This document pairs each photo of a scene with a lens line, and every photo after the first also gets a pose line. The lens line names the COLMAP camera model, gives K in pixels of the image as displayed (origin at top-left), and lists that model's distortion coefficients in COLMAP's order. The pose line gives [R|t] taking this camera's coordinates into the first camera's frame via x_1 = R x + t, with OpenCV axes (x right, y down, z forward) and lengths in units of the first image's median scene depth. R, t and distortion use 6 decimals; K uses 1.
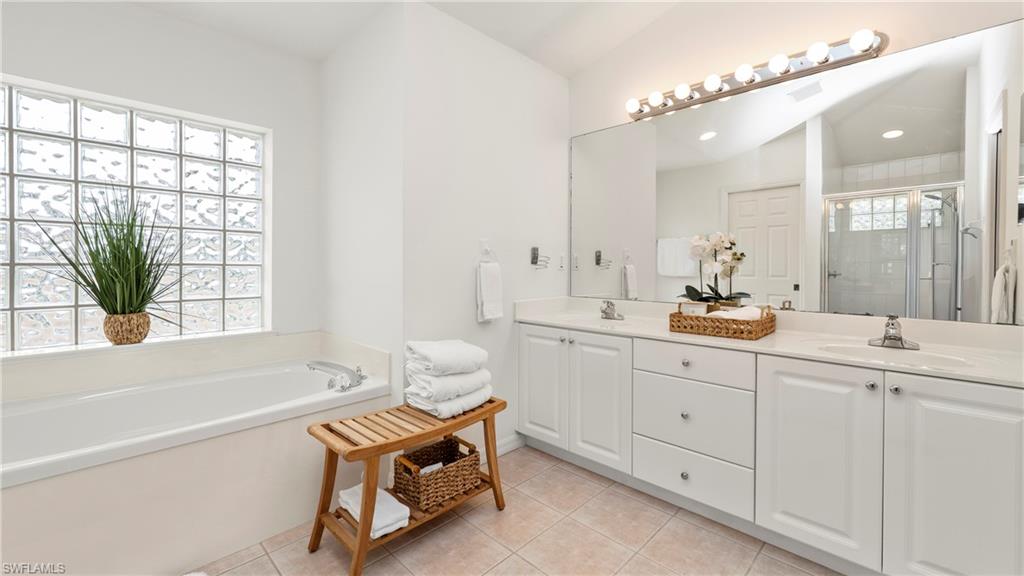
lens RADIAL K [[419.8, 0, 512.1], [0, 419.8, 279.4], [0, 0, 1]] dist [-0.002321, -0.000558]
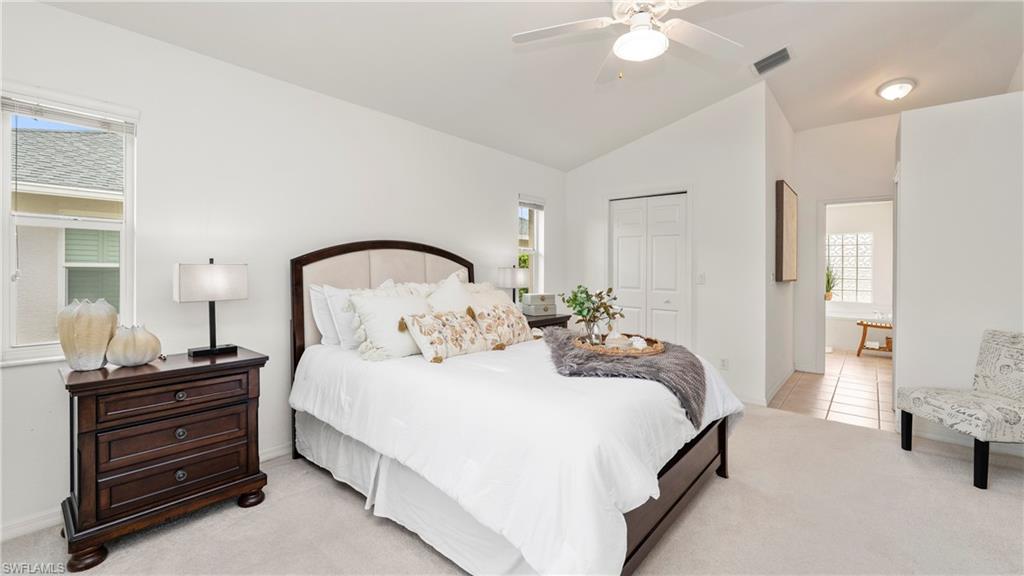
lens RADIAL K [[419.8, 0, 512.2], [0, 419.8, 281.0], [0, 0, 1]] dist [-0.002321, -0.000558]
pose [[0.056273, 0.010551, -0.998360, 2.393781], [-0.015591, 0.999832, 0.009688, -0.008280], [0.998294, 0.015021, 0.056428, -1.813123]]
